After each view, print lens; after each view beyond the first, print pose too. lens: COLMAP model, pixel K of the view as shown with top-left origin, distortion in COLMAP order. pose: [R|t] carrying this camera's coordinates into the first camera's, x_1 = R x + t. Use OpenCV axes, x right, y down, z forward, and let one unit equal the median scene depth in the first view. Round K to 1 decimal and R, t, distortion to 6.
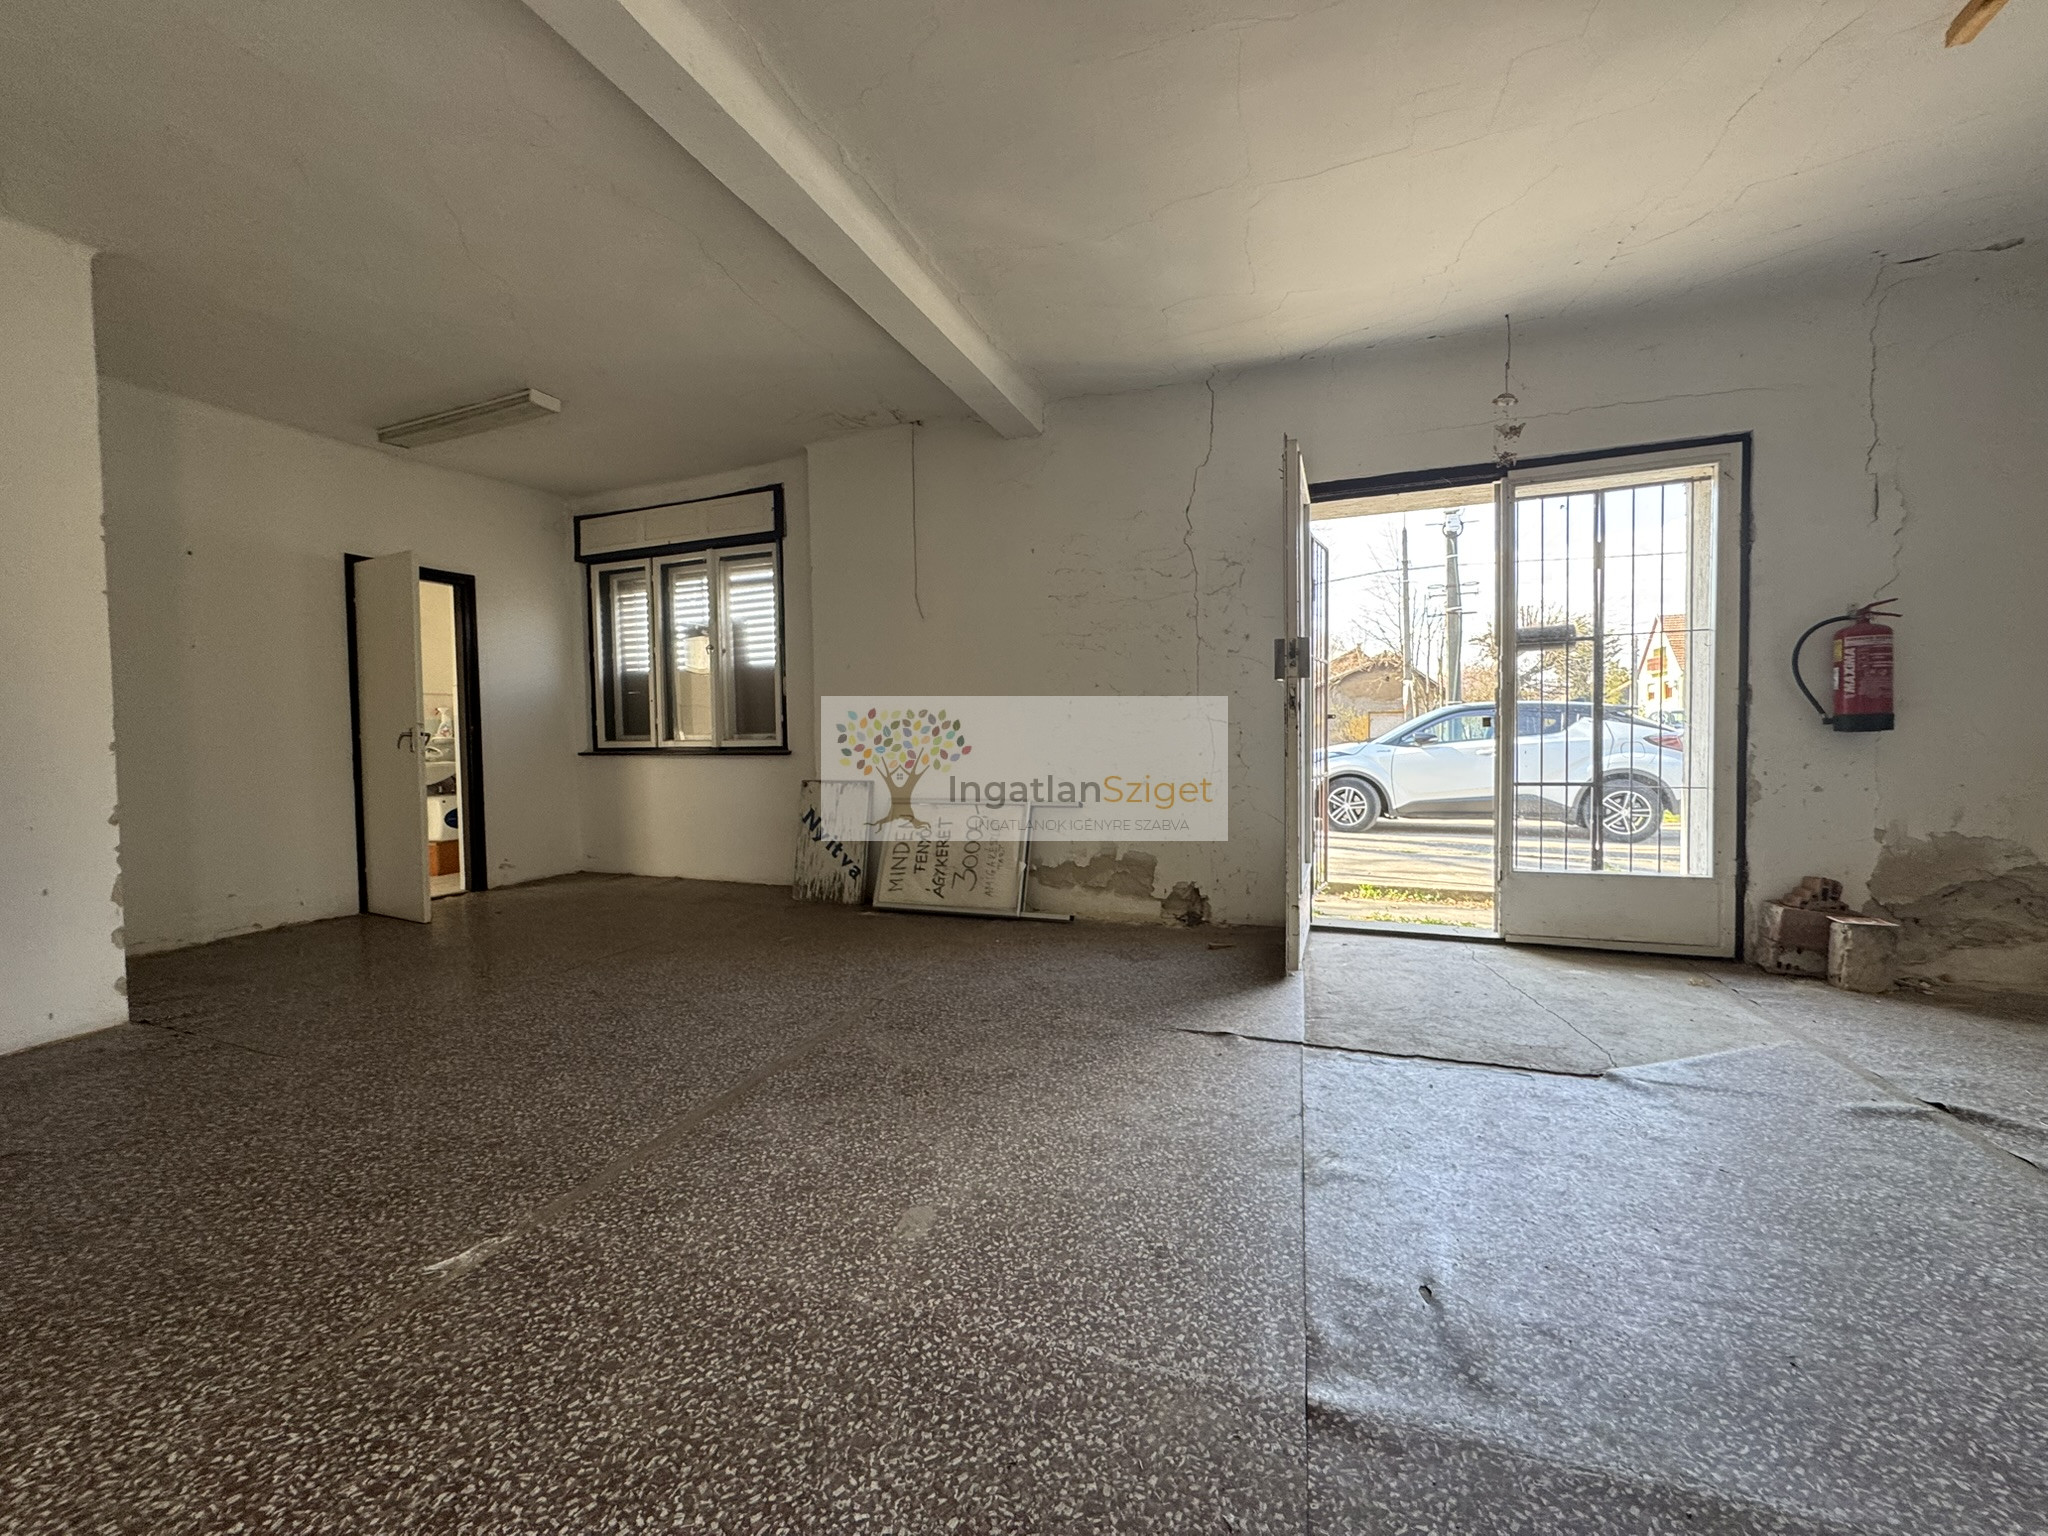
lens RADIAL K [[815.6, 0, 1022.3], [0, 815.6, 765.6], [0, 0, 1]] dist [-0.003545, 0.000664]
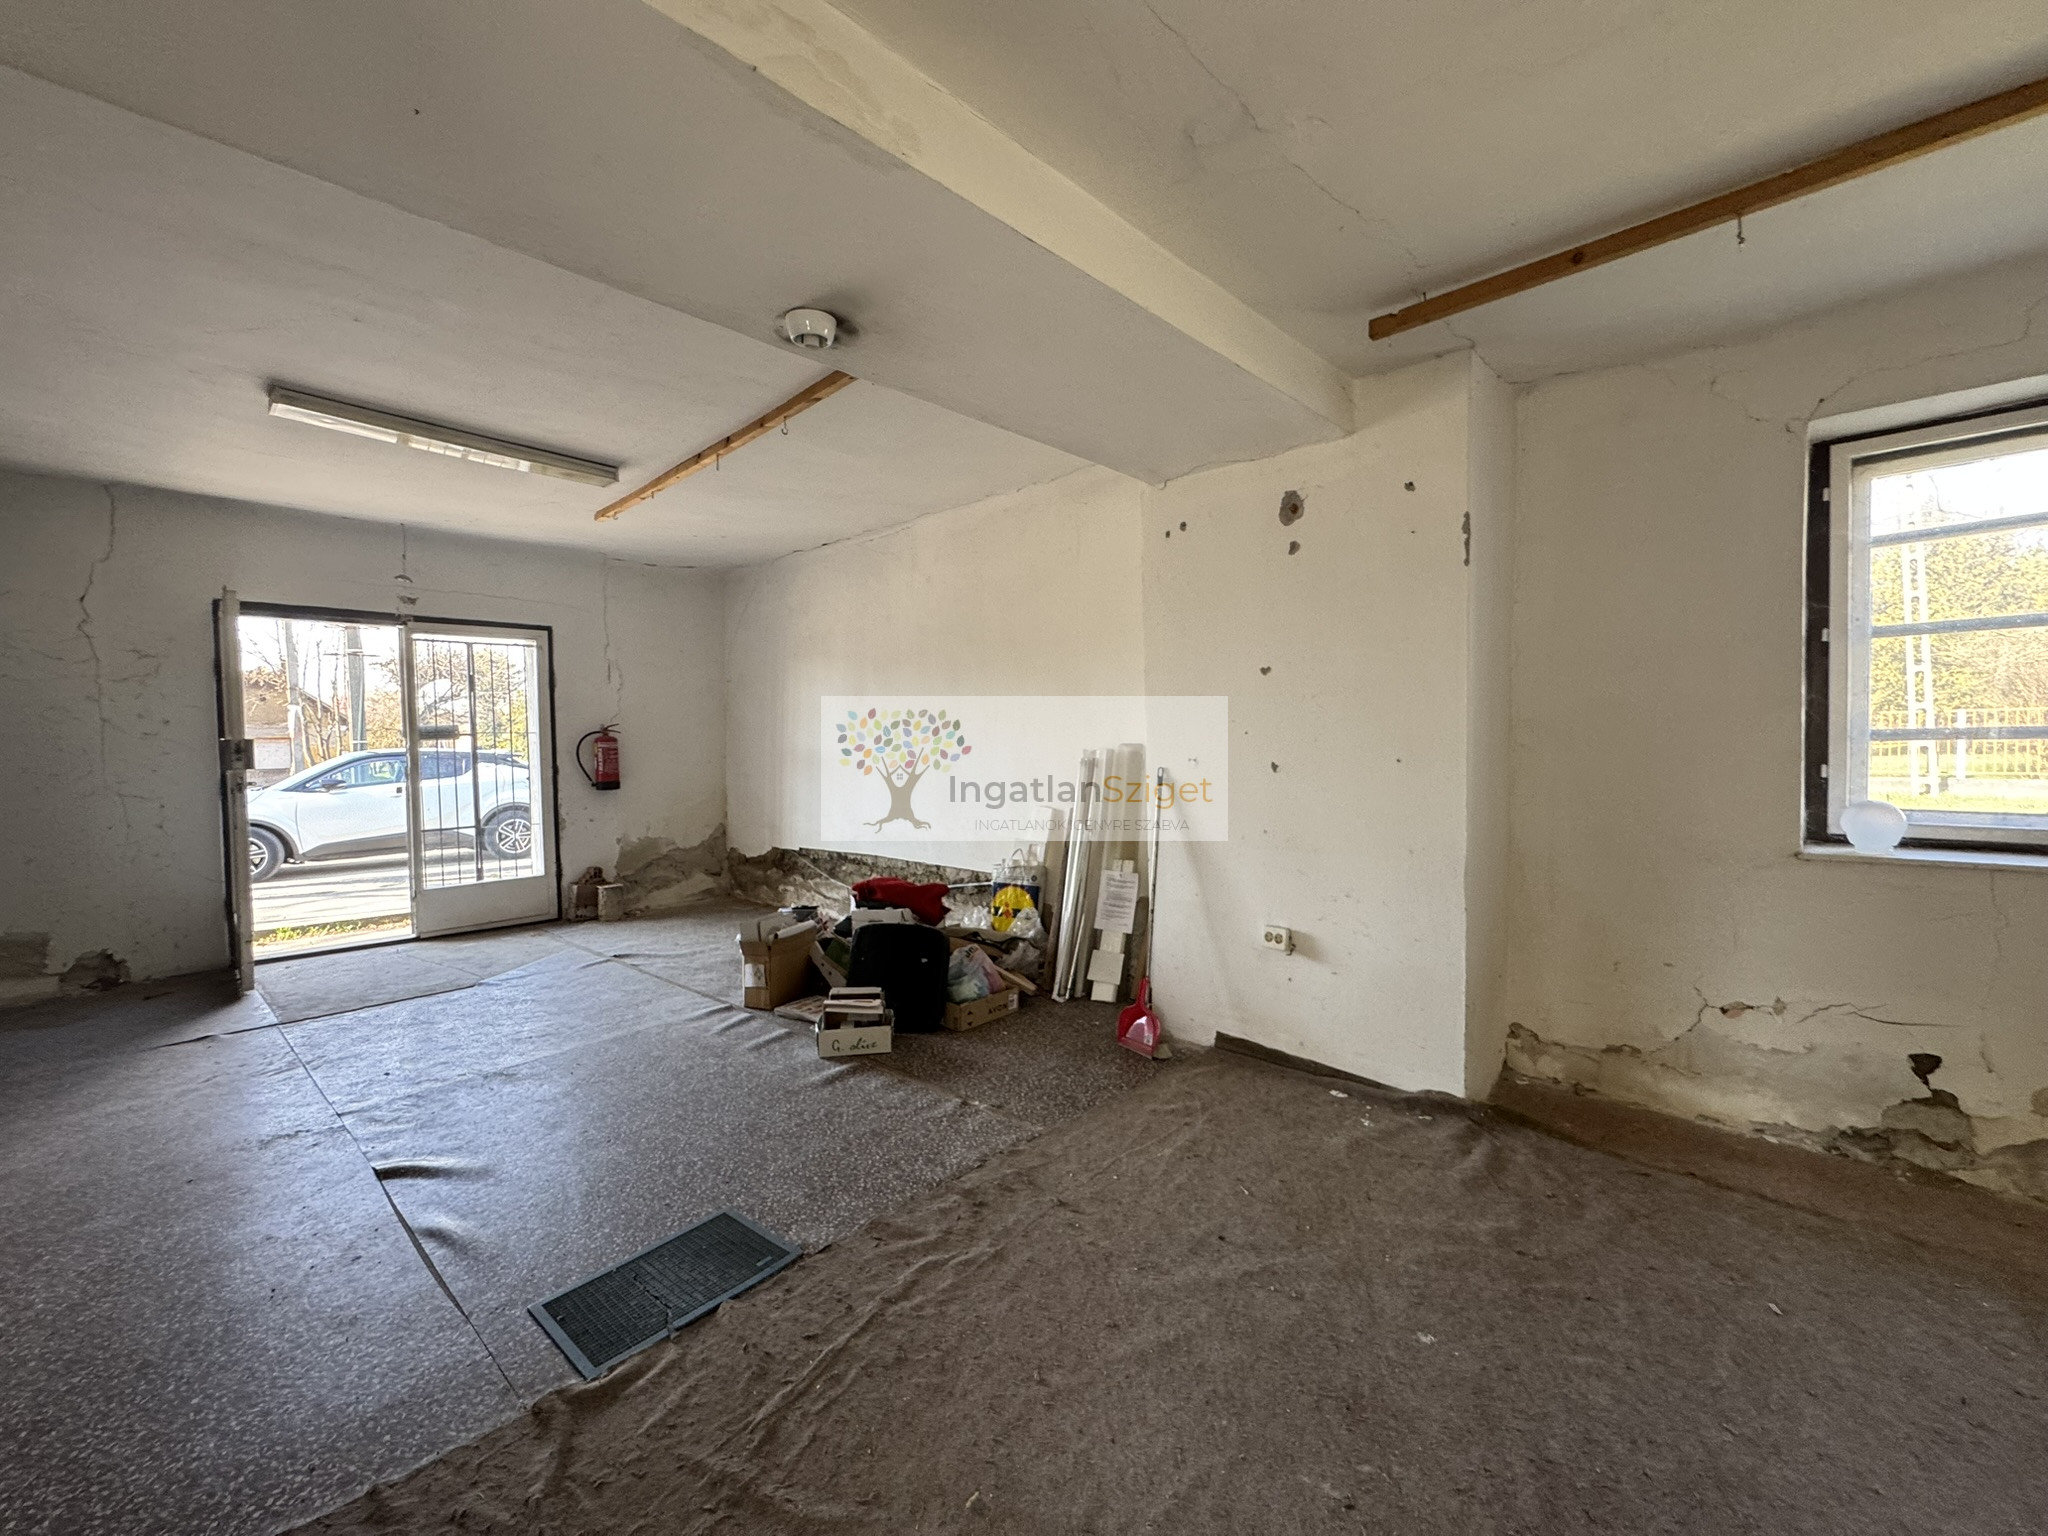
lens RADIAL K [[815.6, 0, 1022.3], [0, 815.6, 765.6], [0, 0, 1]] dist [-0.003545, 0.000664]
pose [[0.384306, -0.019531, 0.922999, -0.297274], [0.043313, 0.999057, 0.003106, -0.046657], [-0.922189, 0.038785, 0.384790, -0.507534]]
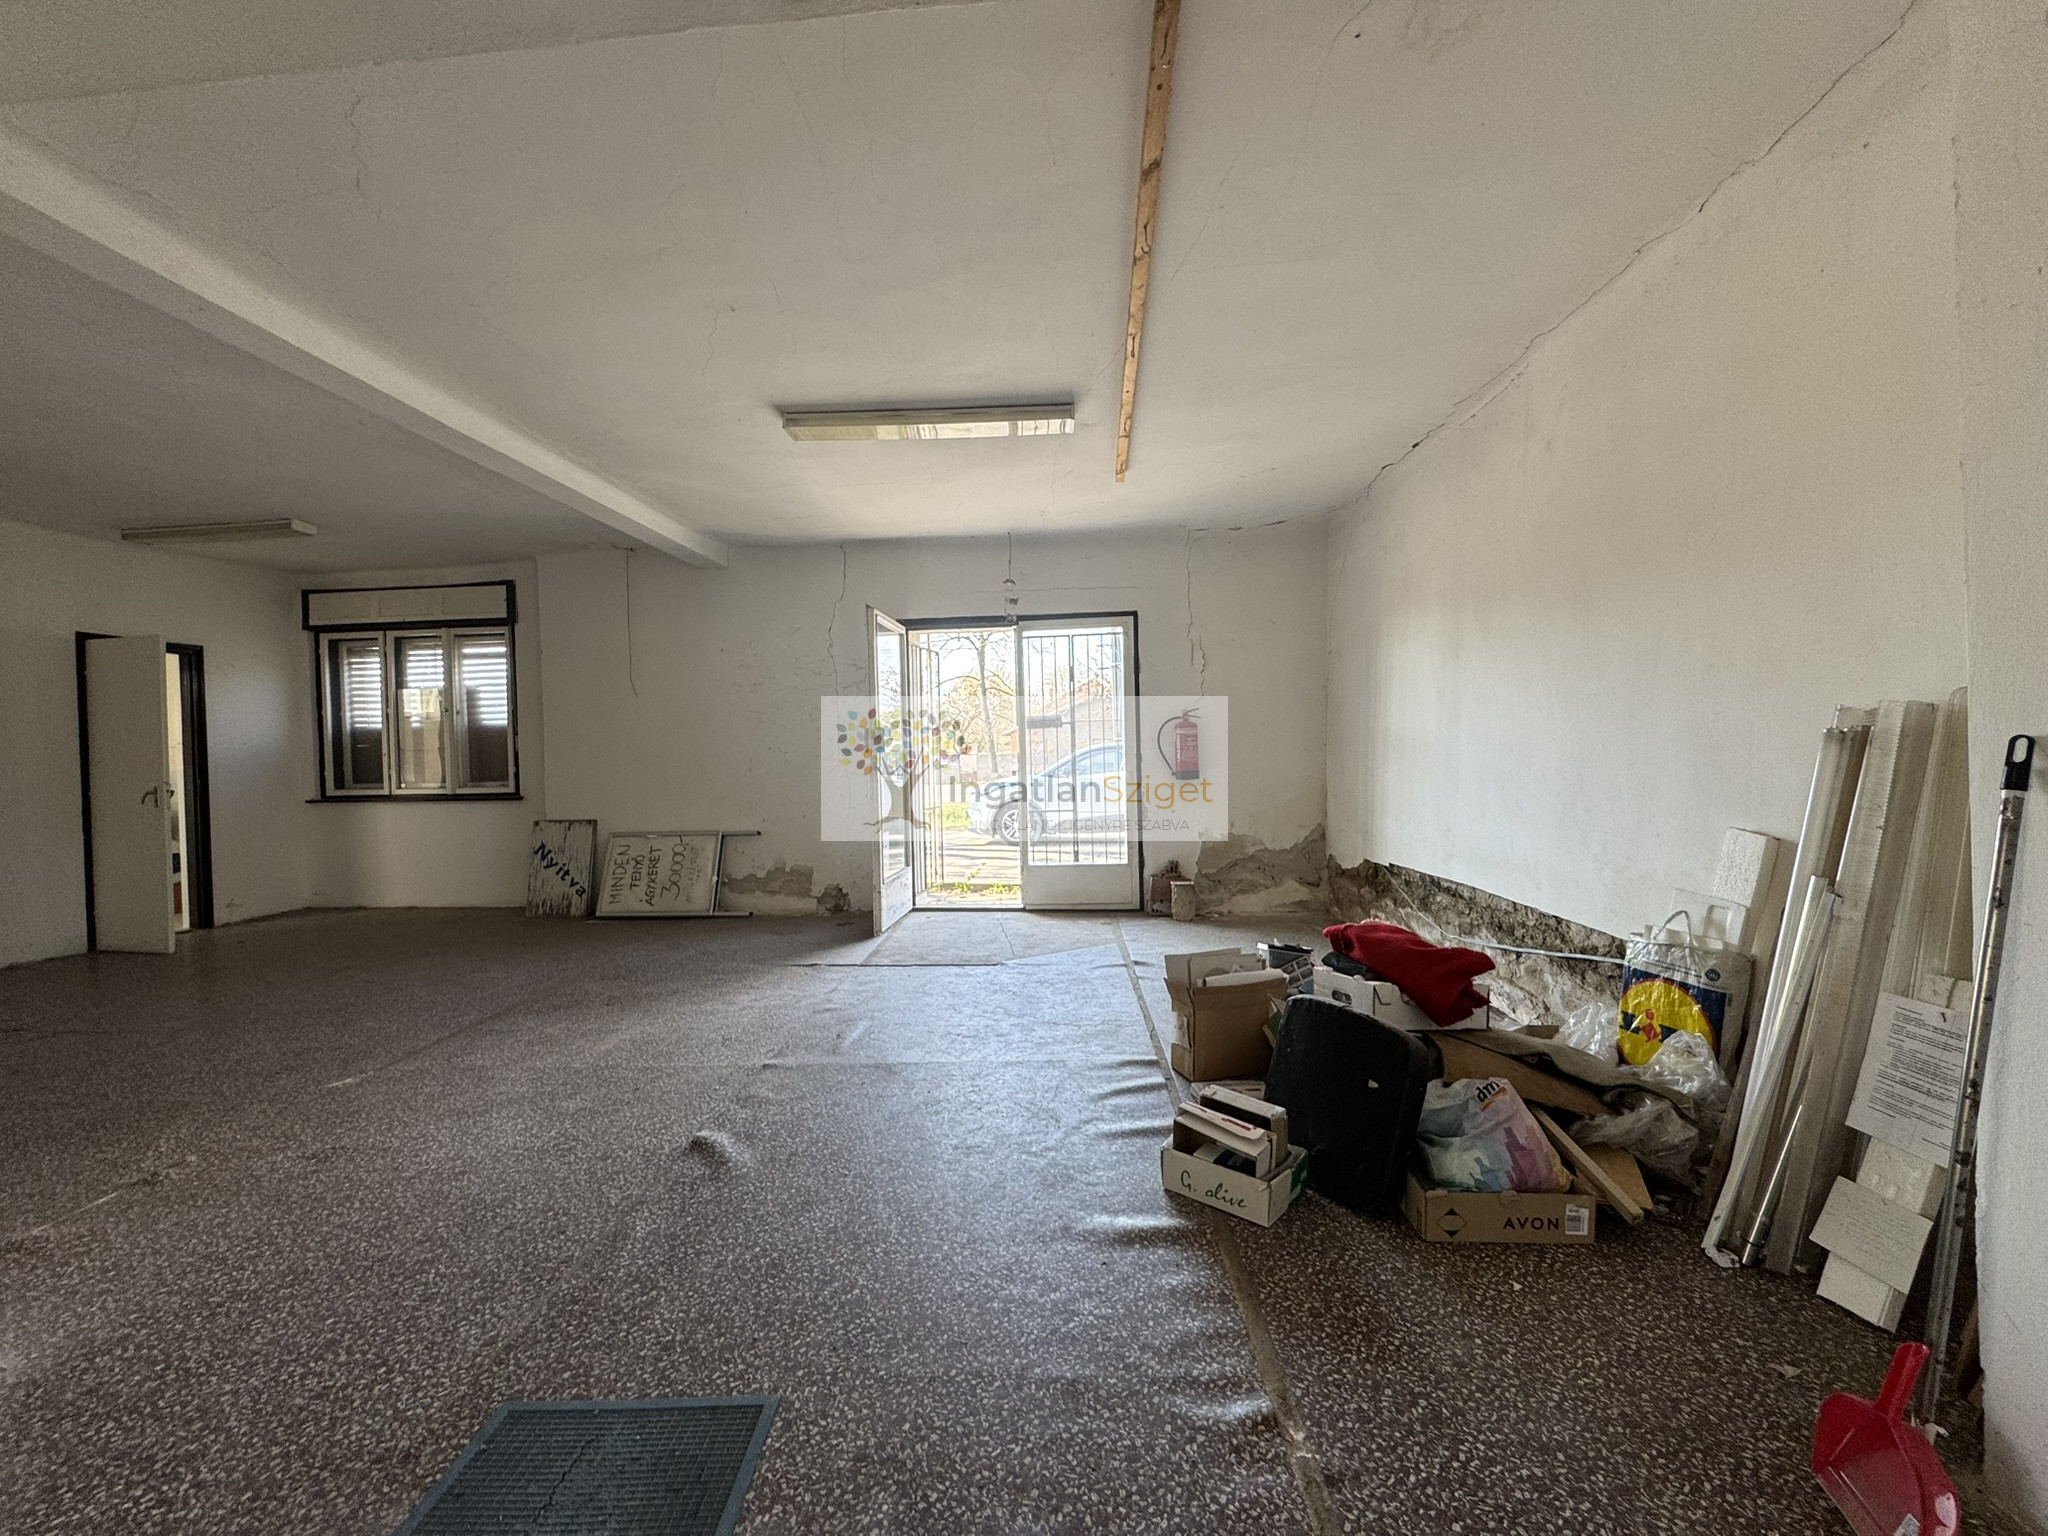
lens RADIAL K [[815.6, 0, 1022.3], [0, 815.6, 765.6], [0, 0, 1]] dist [-0.003545, 0.000664]
pose [[0.959263, -0.010702, 0.282311, 0.114471], [0.018494, 0.999518, -0.024950, -0.025249], [-0.281908, 0.029155, 0.958998, -0.486776]]
